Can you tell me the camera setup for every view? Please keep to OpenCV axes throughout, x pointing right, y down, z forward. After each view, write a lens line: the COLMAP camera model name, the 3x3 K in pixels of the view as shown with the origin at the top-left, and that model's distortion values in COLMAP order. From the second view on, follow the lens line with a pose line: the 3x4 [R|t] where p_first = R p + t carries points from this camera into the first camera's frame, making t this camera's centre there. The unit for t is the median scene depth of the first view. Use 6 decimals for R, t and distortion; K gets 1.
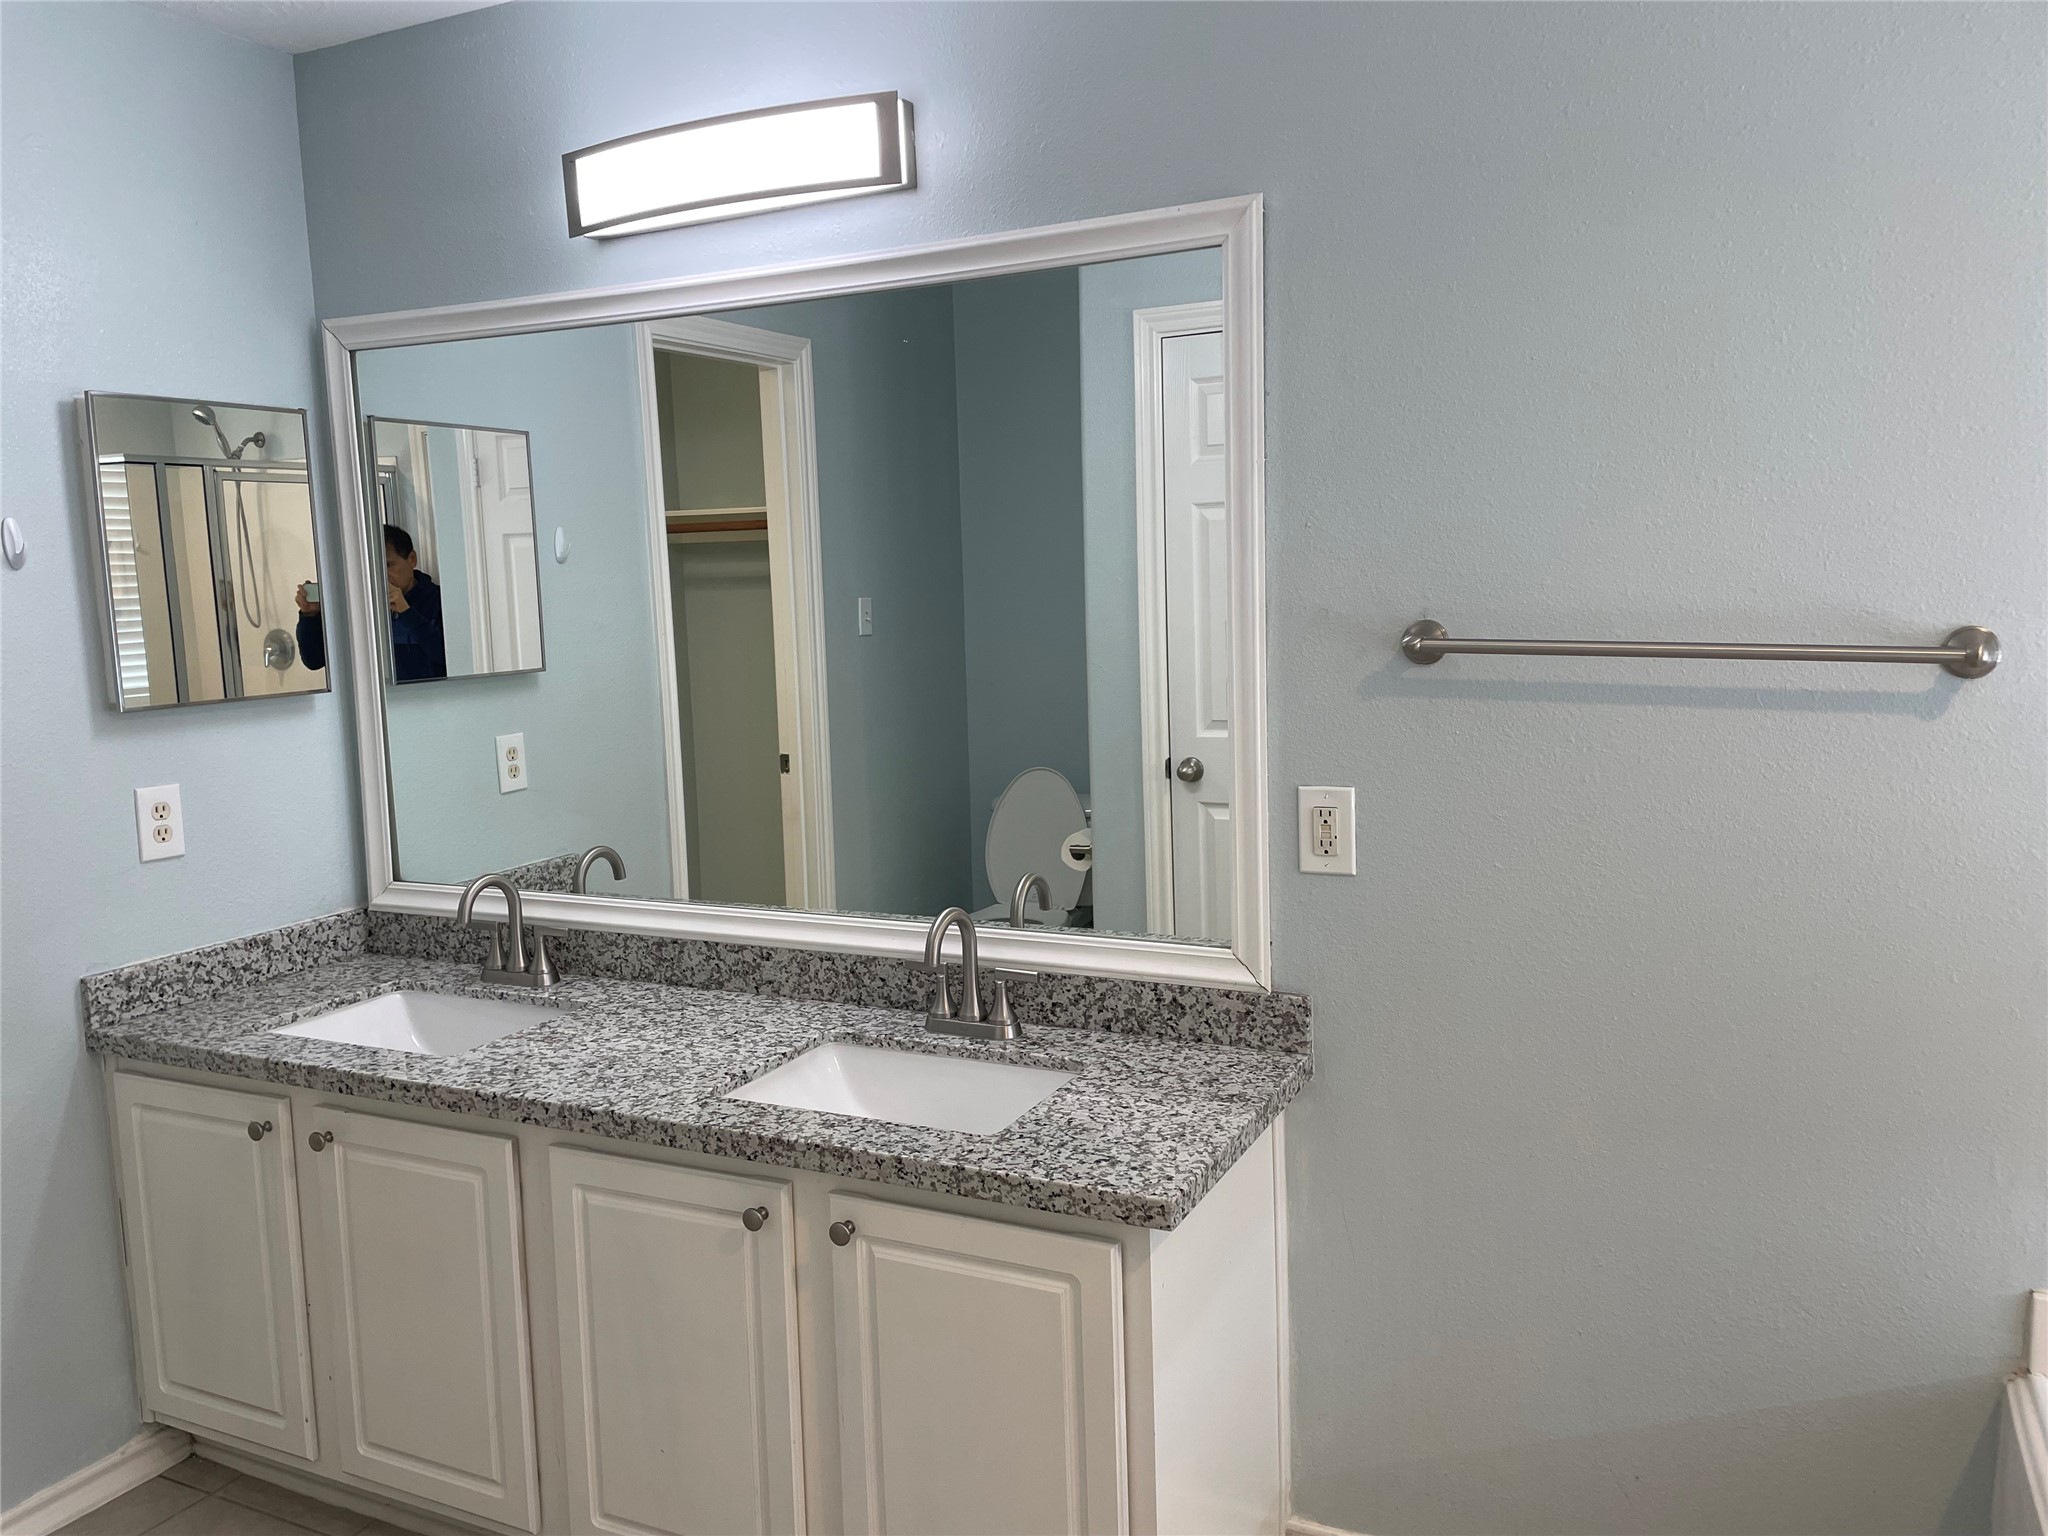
lens RADIAL K [[1535.6, 0, 1016.9], [0, 1535.6, 752.3], [0, 0, 1]] dist [0.092049, -0.114554]
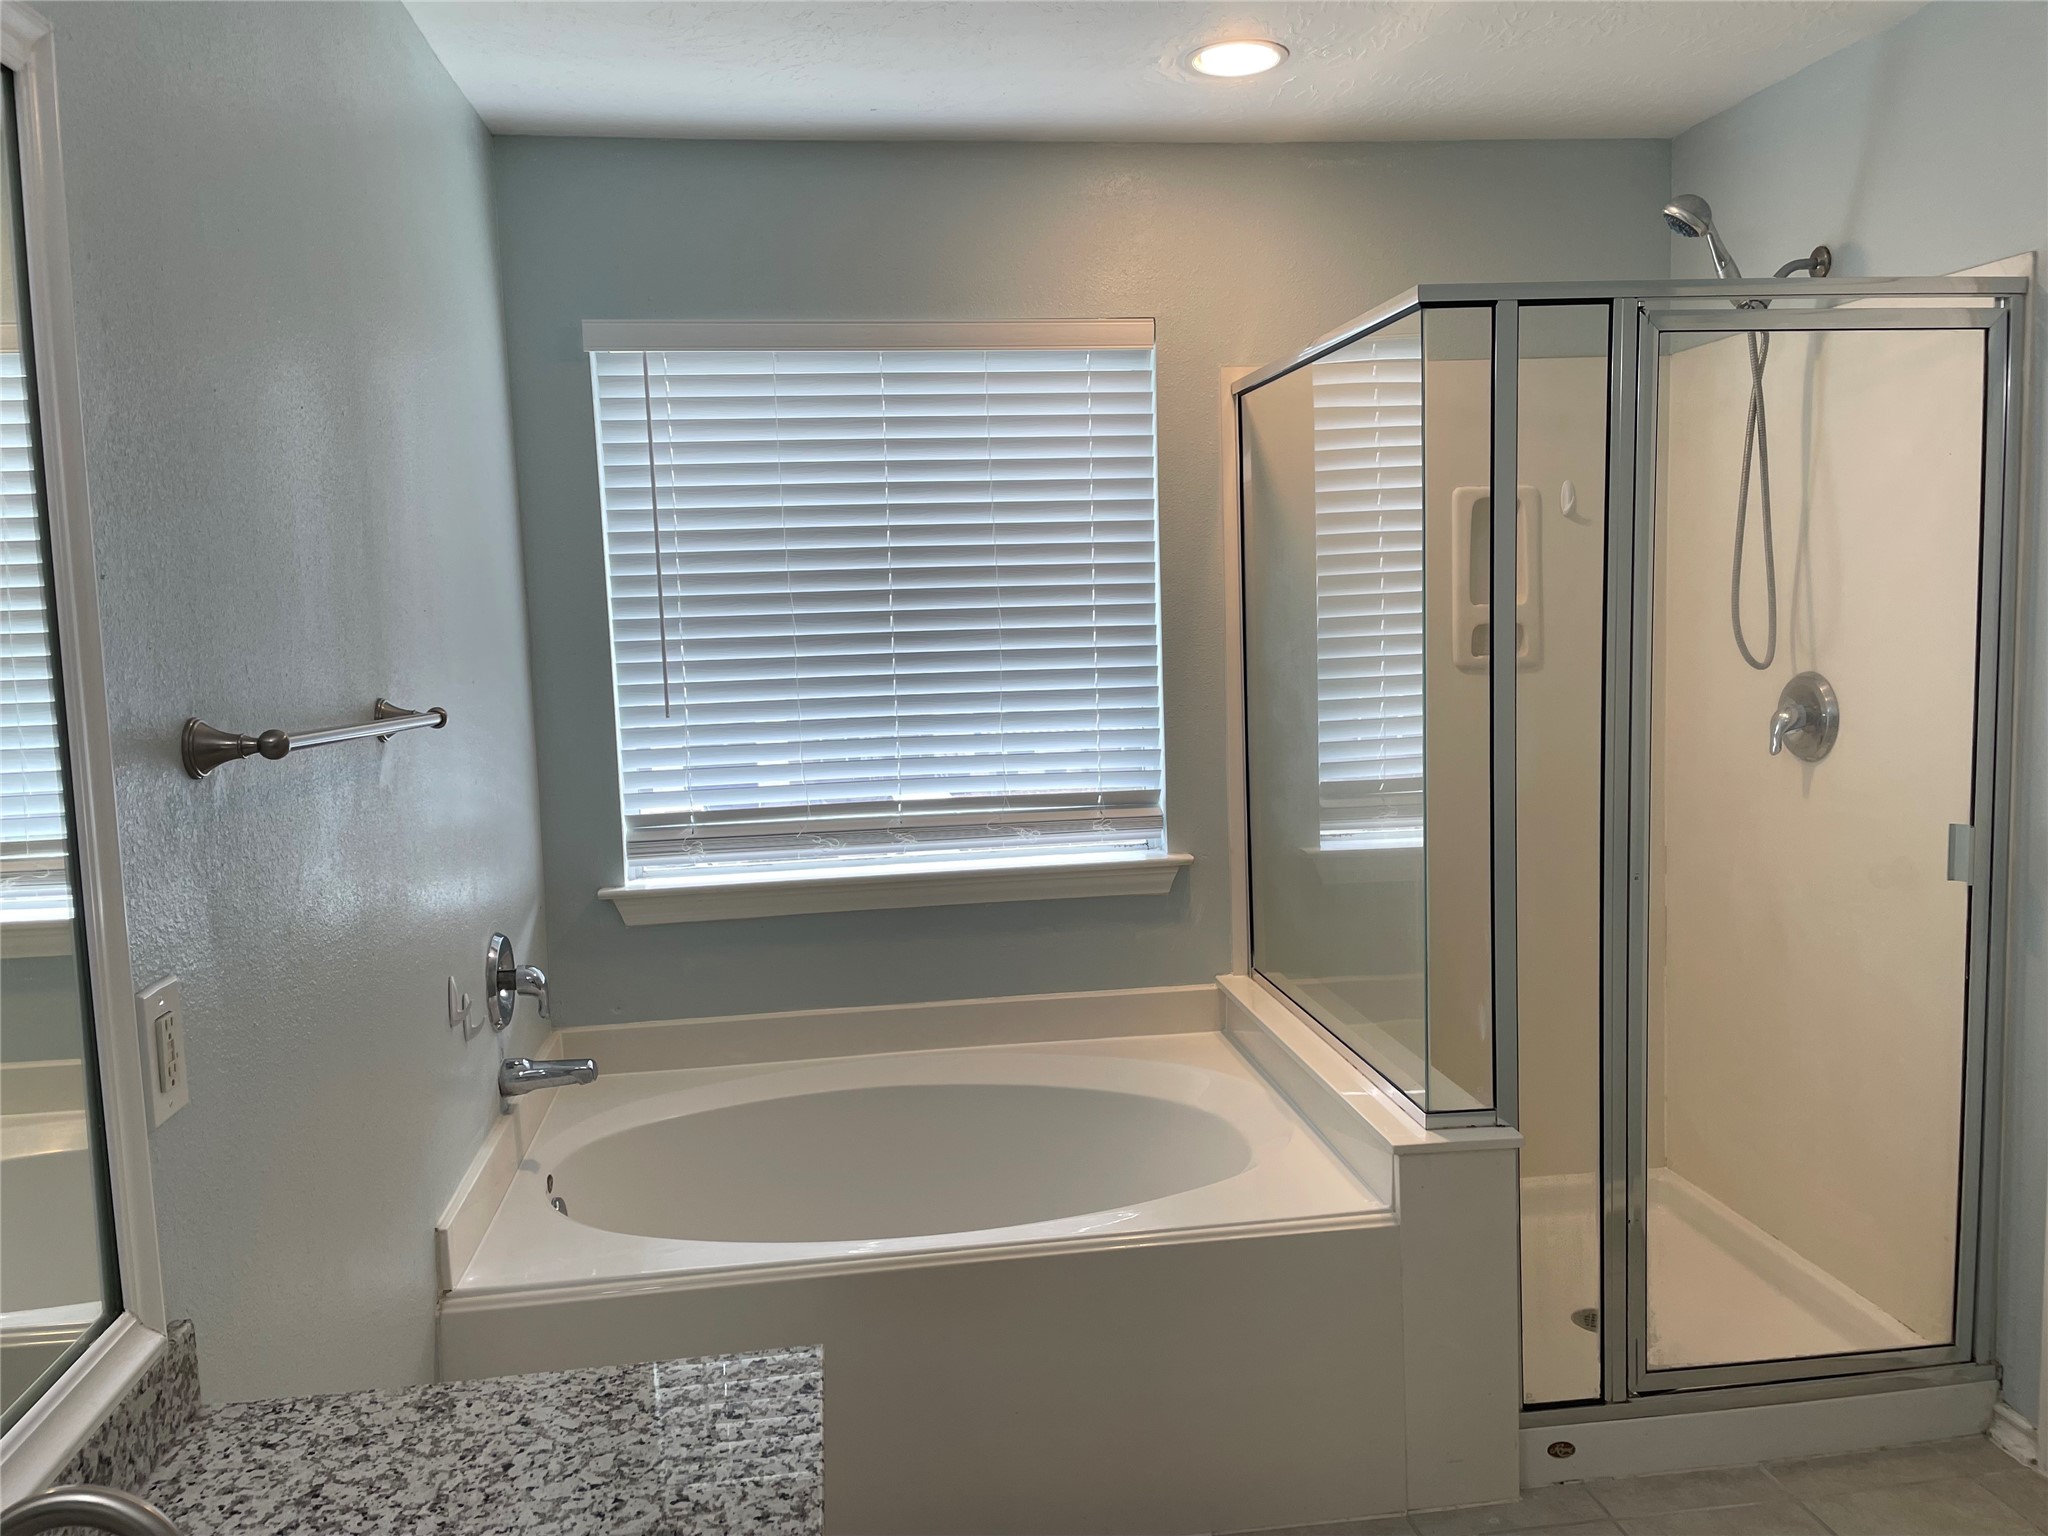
lens RADIAL K [[1535.6, 0, 1016.9], [0, 1535.6, 752.3], [0, 0, 1]] dist [0.092049, -0.114554]
pose [[-0.549782, -0.035947, 0.834534, -0.503390], [0.143519, 0.980151, 0.136768, -0.102830], [-0.822886, 0.194964, -0.533711, 0.978279]]
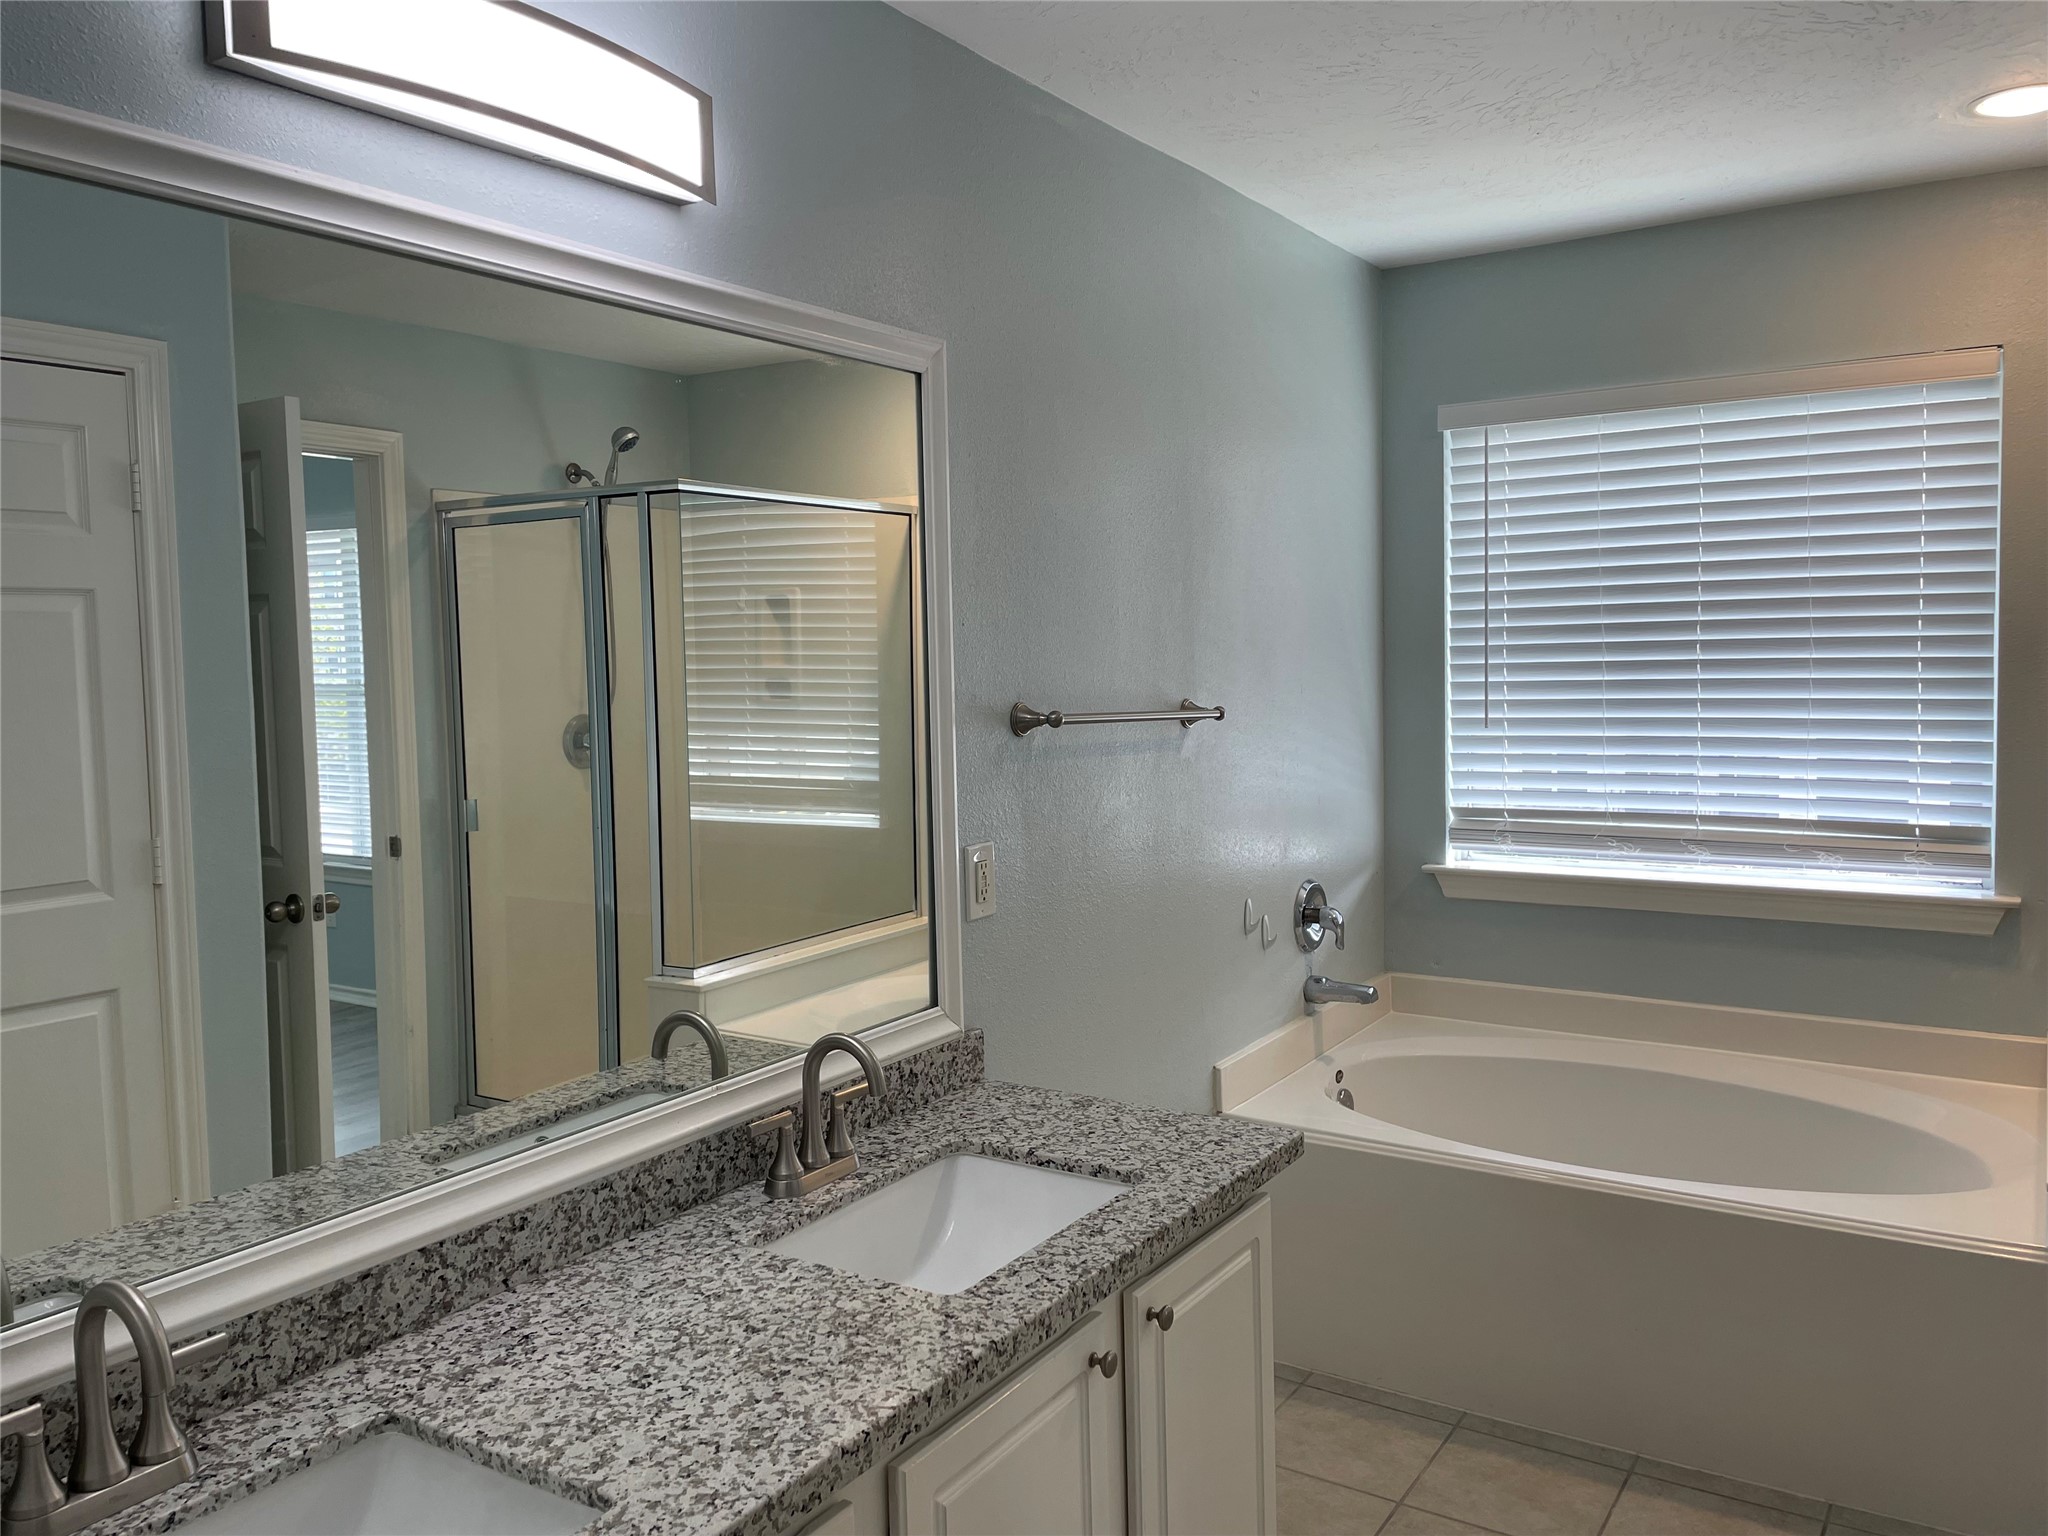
lens RADIAL K [[1535.6, 0, 1016.9], [0, 1535.6, 752.3], [0, 0, 1]] dist [0.092049, -0.114554]
pose [[0.129142, -0.039411, 0.990843, -0.906764], [0.132326, 0.990958, 0.022169, -0.065600], [-0.982757, 0.128252, 0.133190, 0.763274]]
